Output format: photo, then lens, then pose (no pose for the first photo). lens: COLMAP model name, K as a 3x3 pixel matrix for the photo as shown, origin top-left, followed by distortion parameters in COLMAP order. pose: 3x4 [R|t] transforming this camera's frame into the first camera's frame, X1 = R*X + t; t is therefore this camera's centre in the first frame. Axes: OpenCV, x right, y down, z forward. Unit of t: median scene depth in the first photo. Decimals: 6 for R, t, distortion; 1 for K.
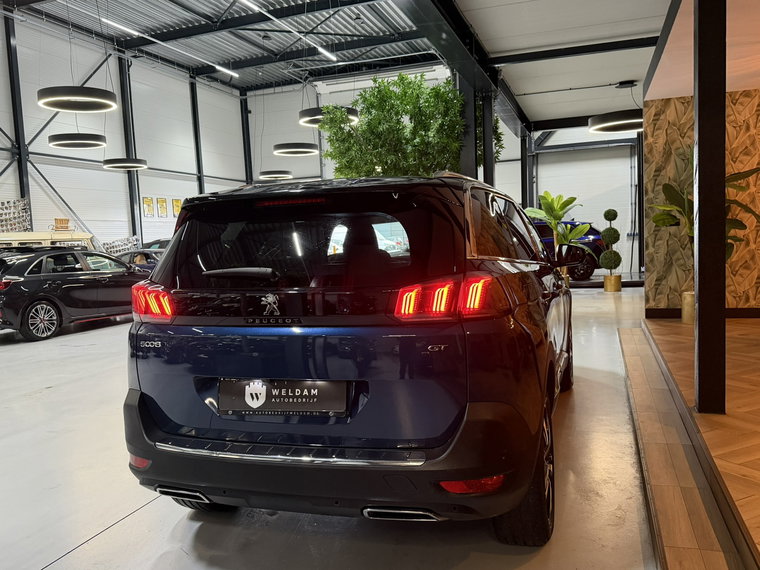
lens RADIAL K [[672.4, 0, 380.0], [0, 672.4, 285.0], [0, 0, 1]] dist [0.051390, -0.132712]
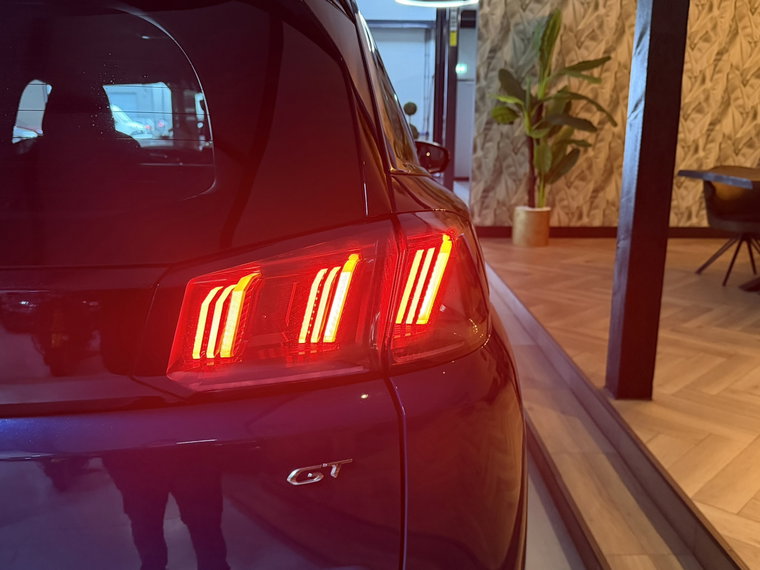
lens RADIAL K [[718.8, 0, 380.0], [0, 718.8, 285.0], [0, 0, 1]] dist [0.198132, -0.554725]
pose [[0.944914, -0.016163, 0.326921, 0.002084], [-0.029899, 0.990342, 0.135381, -0.010062], [-0.325952, -0.137698, 0.935305, 0.211677]]
